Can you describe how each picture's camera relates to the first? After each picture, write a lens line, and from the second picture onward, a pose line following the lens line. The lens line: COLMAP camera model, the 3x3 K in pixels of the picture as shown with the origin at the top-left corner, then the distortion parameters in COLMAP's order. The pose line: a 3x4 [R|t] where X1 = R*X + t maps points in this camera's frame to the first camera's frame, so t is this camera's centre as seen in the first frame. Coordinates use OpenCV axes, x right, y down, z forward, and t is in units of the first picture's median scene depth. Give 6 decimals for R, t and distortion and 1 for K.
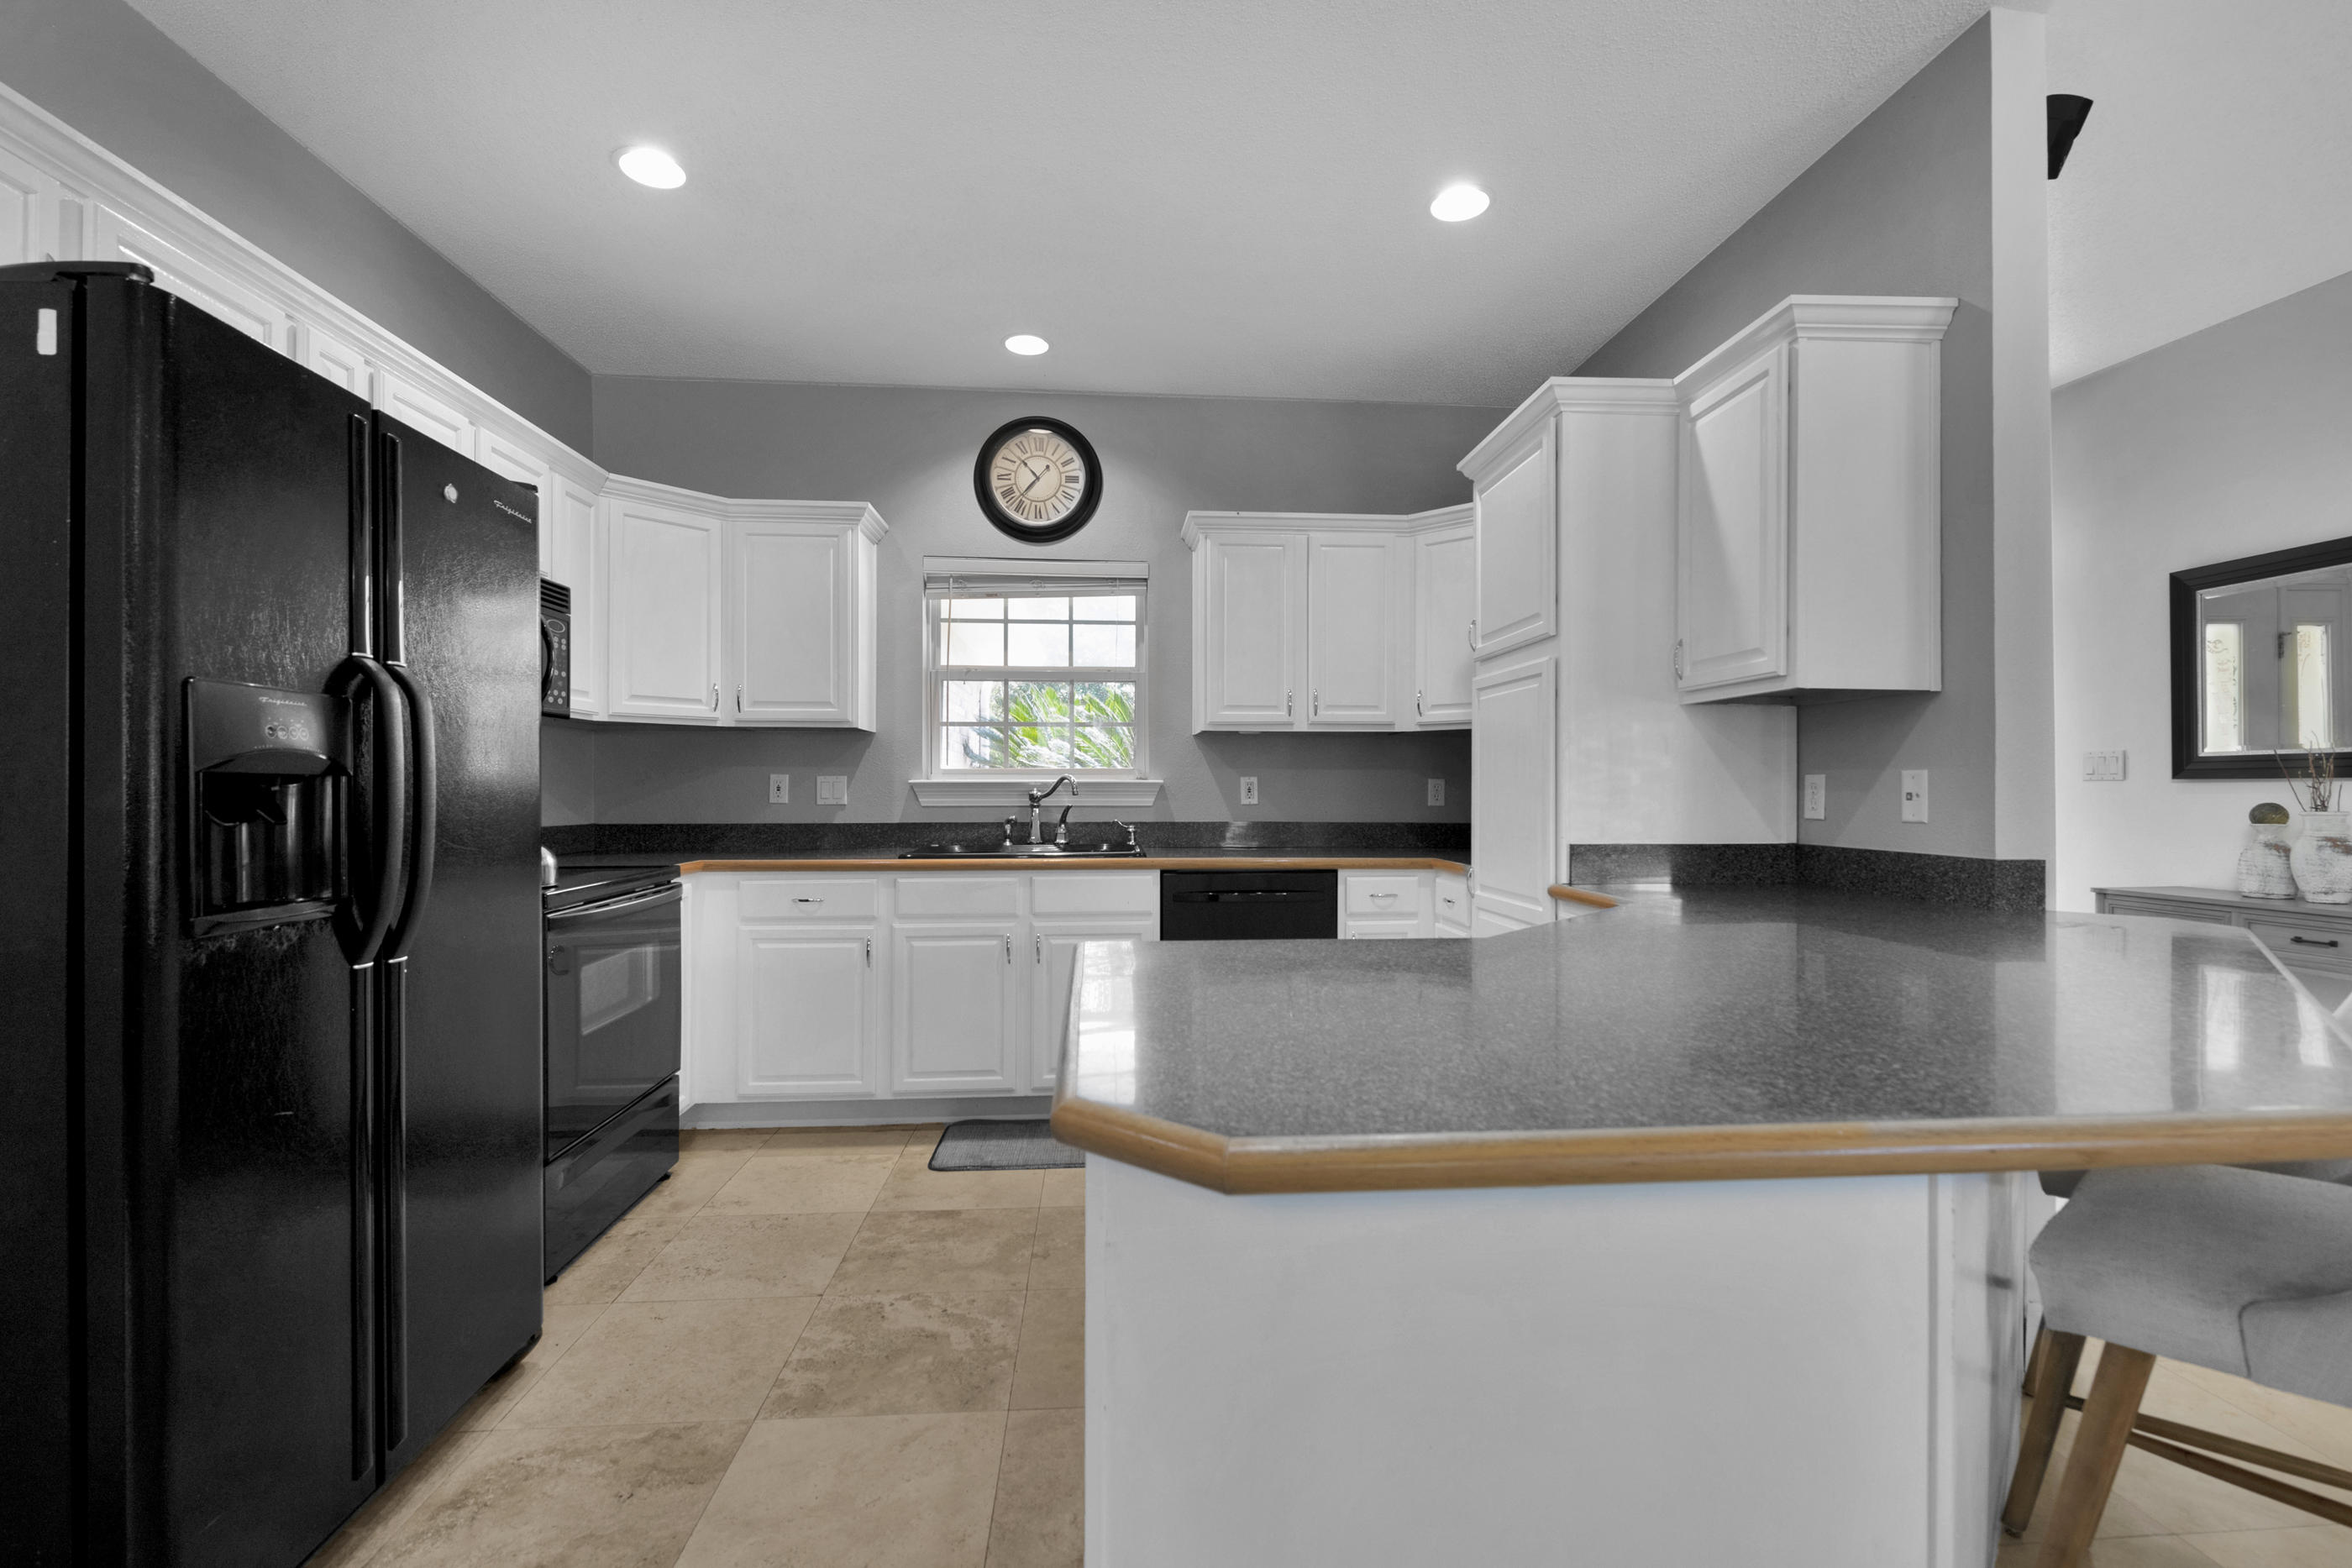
lens RADIAL K [[1032.9, 0, 1187.3], [0, 1032.9, 781.2], [0, 0, 1]] dist [0.014499, -0.002283]
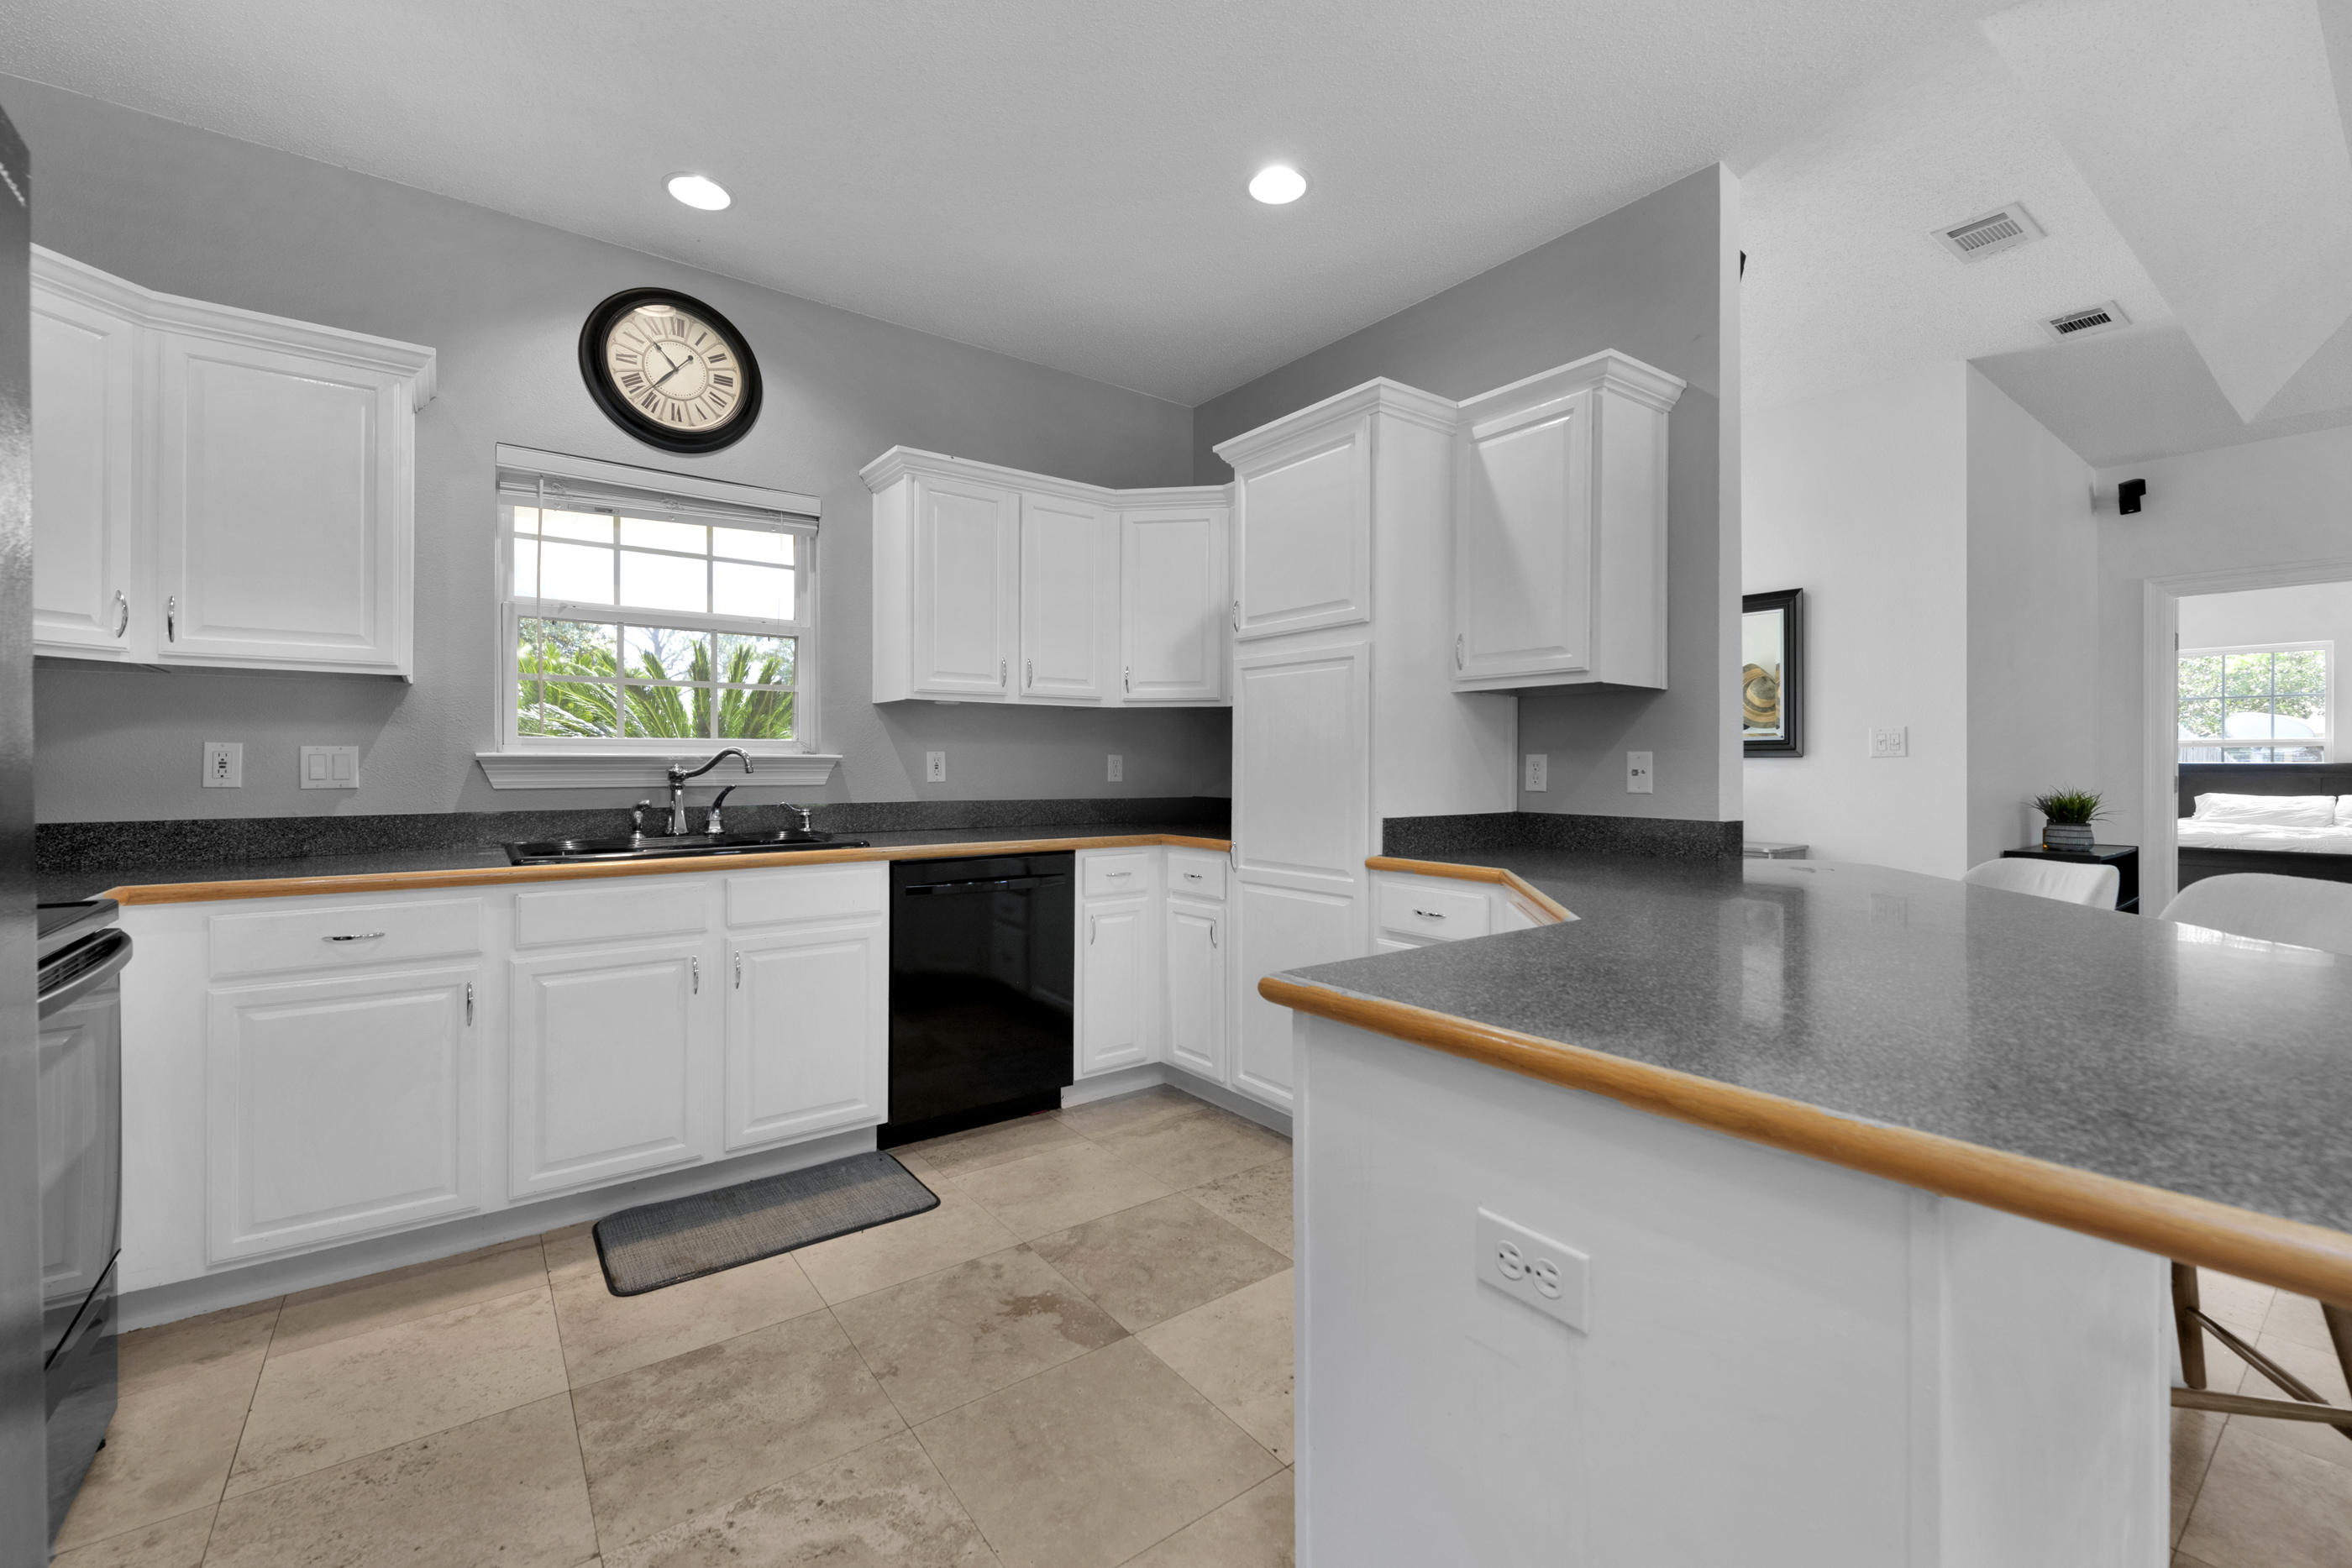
lens RADIAL K [[958.1, 0, 1185.0], [0, 958.1, 761.3], [0, 0, 1]] dist [0.009046, -0.003910]
pose [[0.842102, 0.002882, 0.539310, -0.235762], [-0.005620, 0.999978, 0.003431, -0.000098], [-0.539289, -0.005920, 0.842100, 0.194805]]
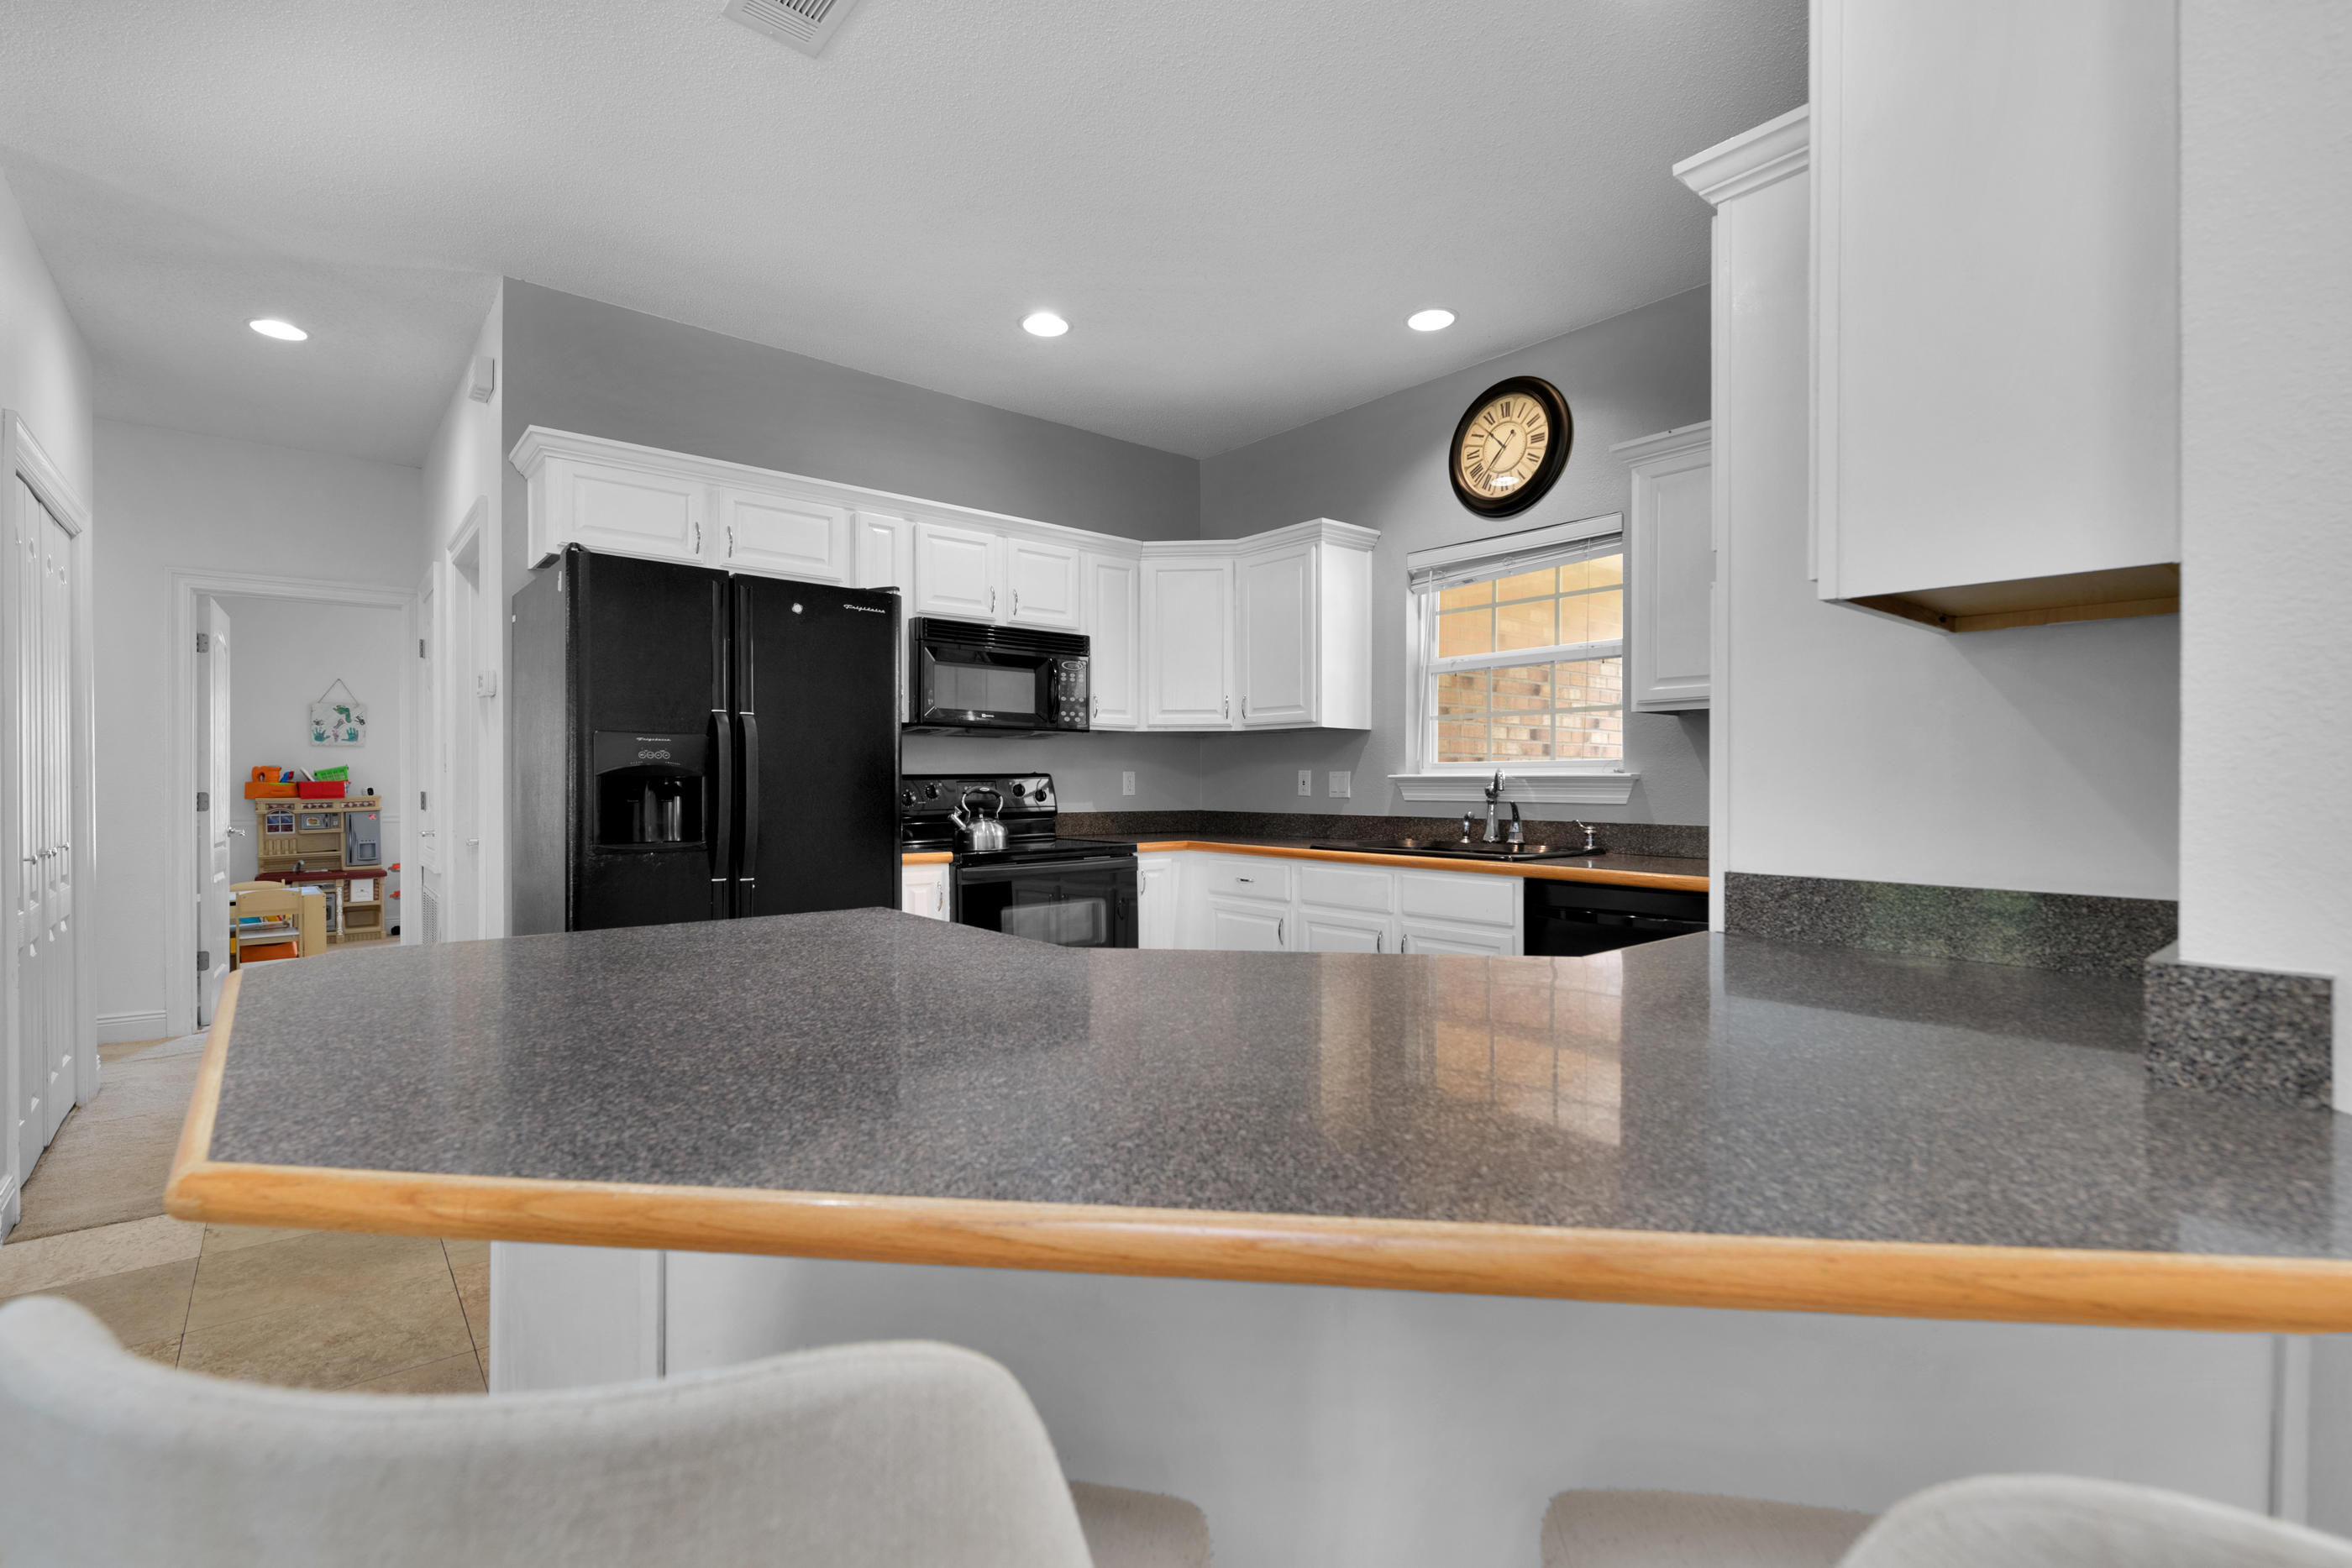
lens RADIAL K [[1032.9, 0, 1170.9], [0, 1032.9, 781.3], [0, 0, 1]] dist [0.014499, -0.002283]
pose [[0.588625, 0.000028, -0.808407, 0.476690], [0.005565, 0.999976, 0.004087, 0.000073], [0.808387, -0.006905, 0.588610, 0.237826]]
